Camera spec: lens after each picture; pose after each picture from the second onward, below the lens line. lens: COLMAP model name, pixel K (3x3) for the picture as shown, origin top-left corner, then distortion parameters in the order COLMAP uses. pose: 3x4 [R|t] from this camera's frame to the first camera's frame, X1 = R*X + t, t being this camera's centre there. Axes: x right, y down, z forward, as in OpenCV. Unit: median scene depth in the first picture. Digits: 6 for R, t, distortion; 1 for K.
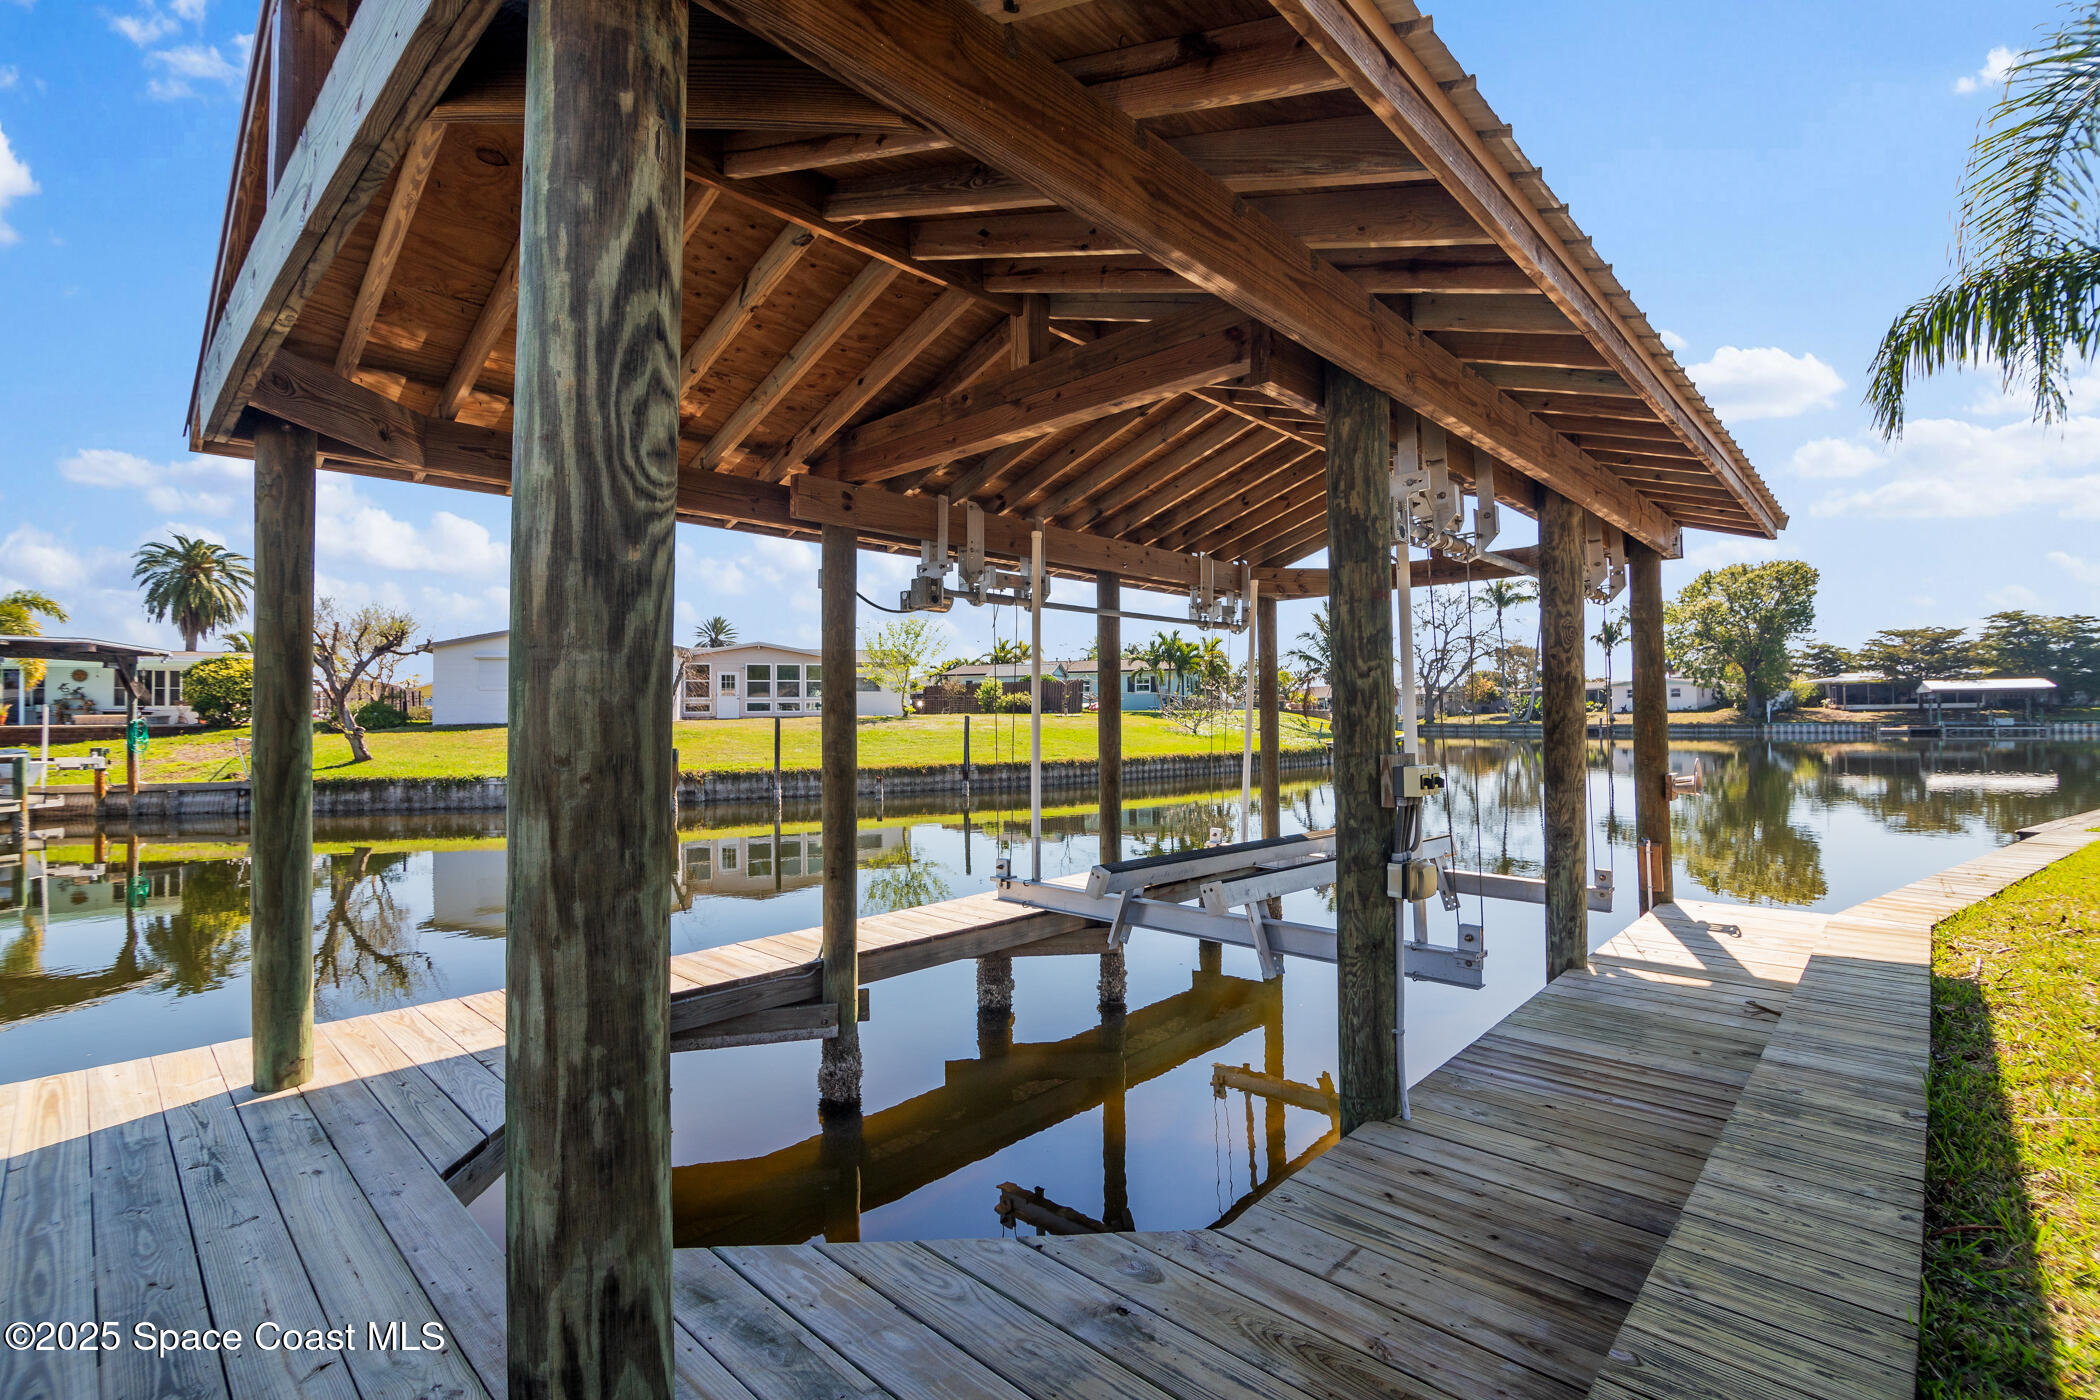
lens RADIAL K [[960.7, 0, 1055.3], [0, 960.7, 690.7], [0, 0, 1]] dist [-0.003043, -0.000352]
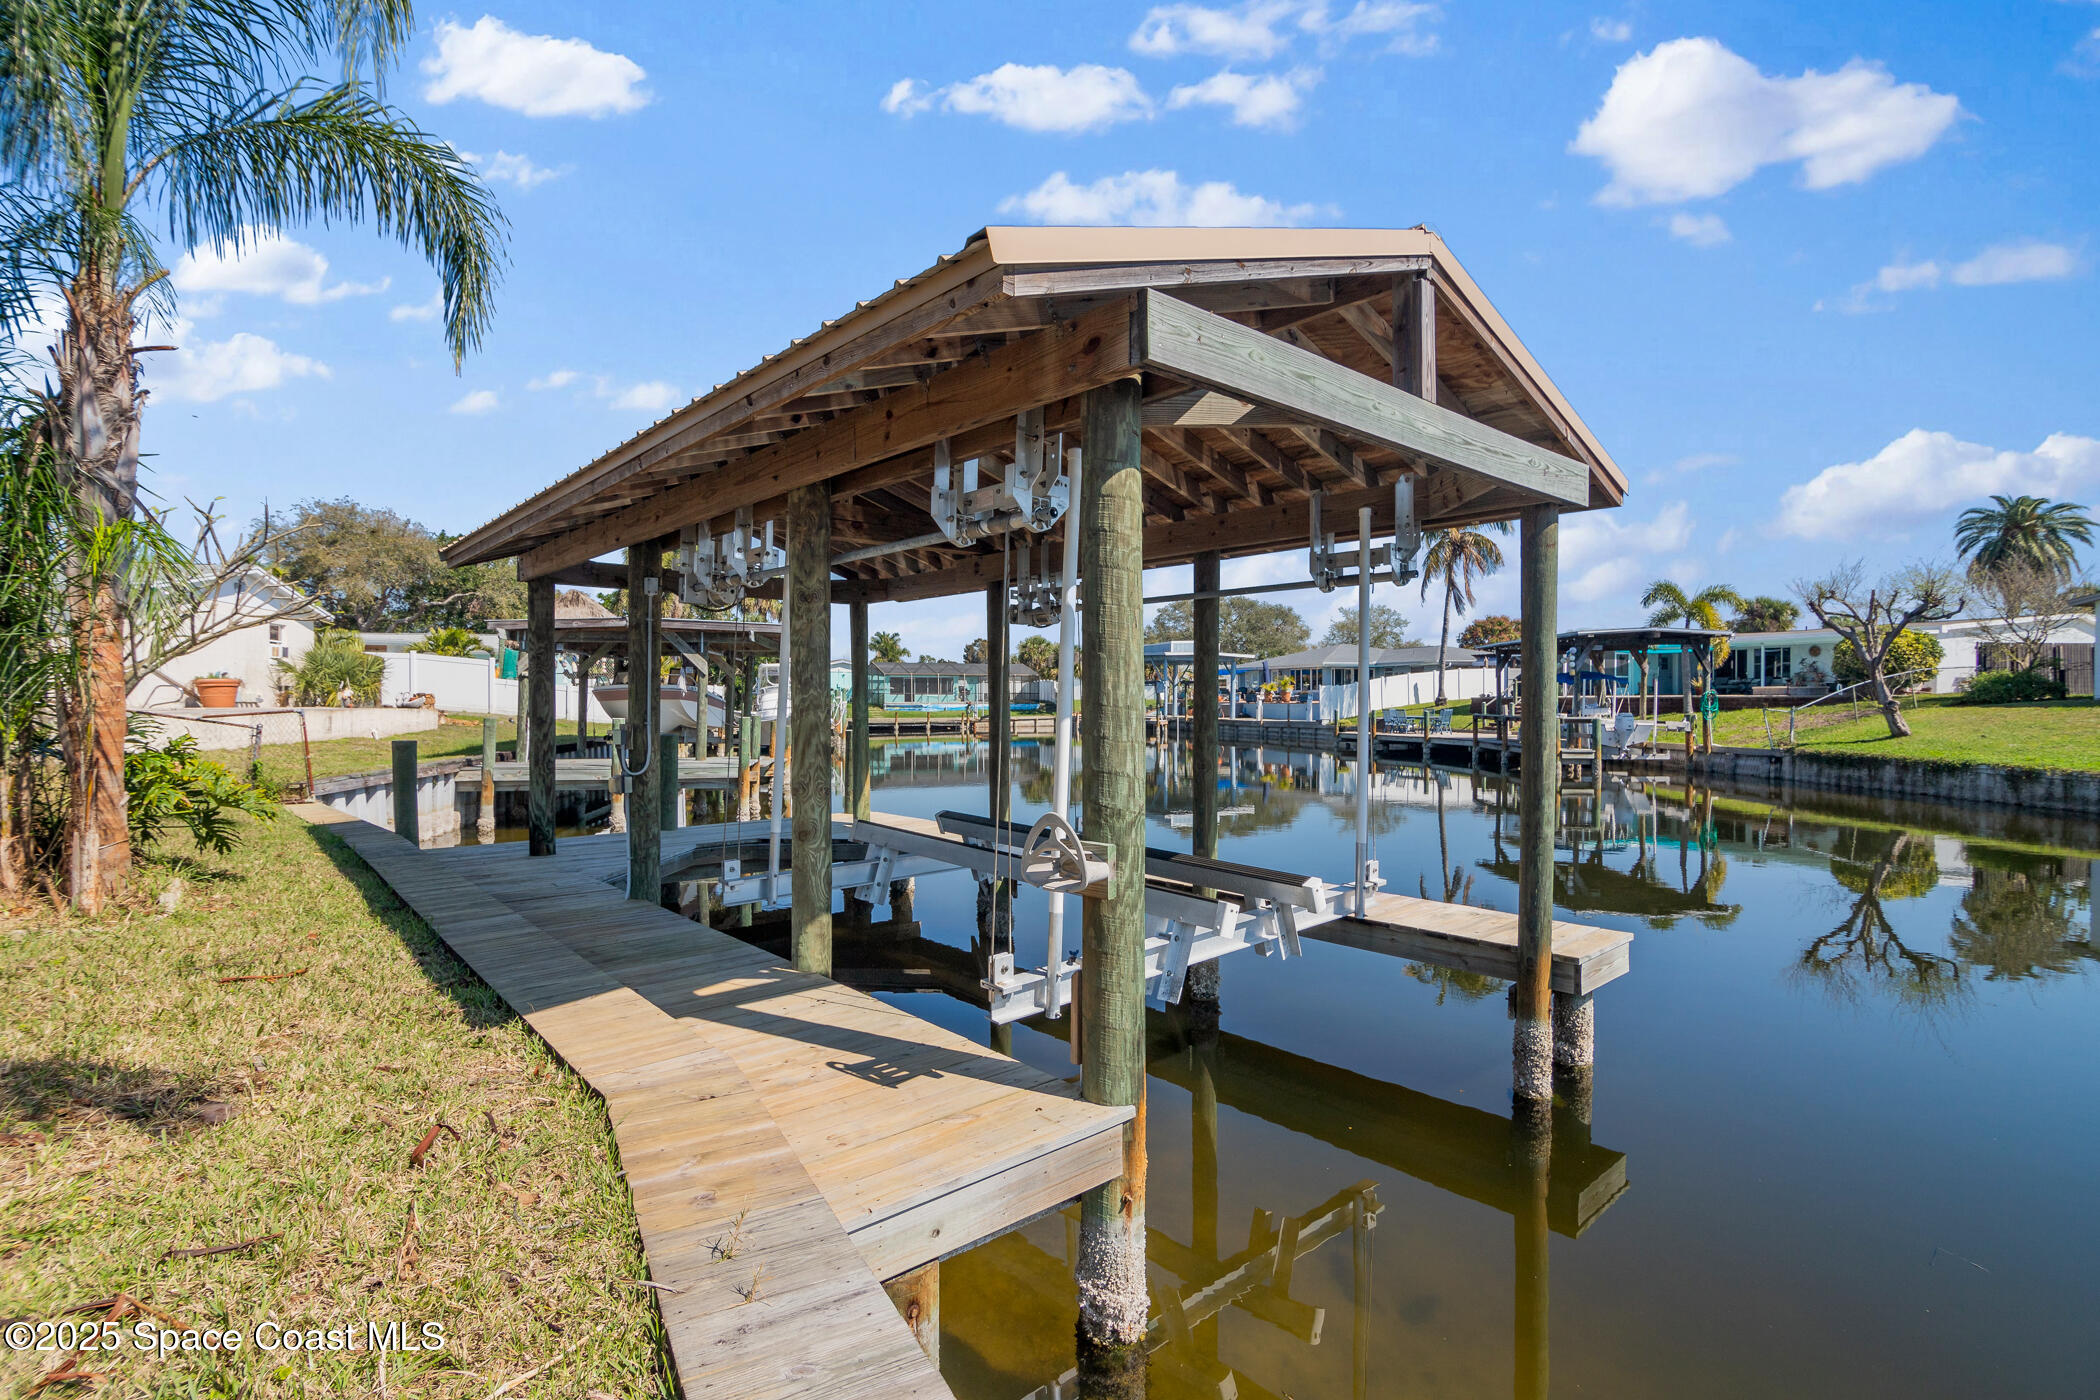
lens RADIAL K [[960.7, 0, 1043.3], [0, 960.7, 701.1], [0, 0, 1]] dist [-0.003043, -0.000352]
pose [[-0.083863, 0.014637, -0.996370, 0.290188], [0.032121, 0.999412, 0.011978, 0.001084], [0.995959, -0.031000, -0.084284, 0.275434]]
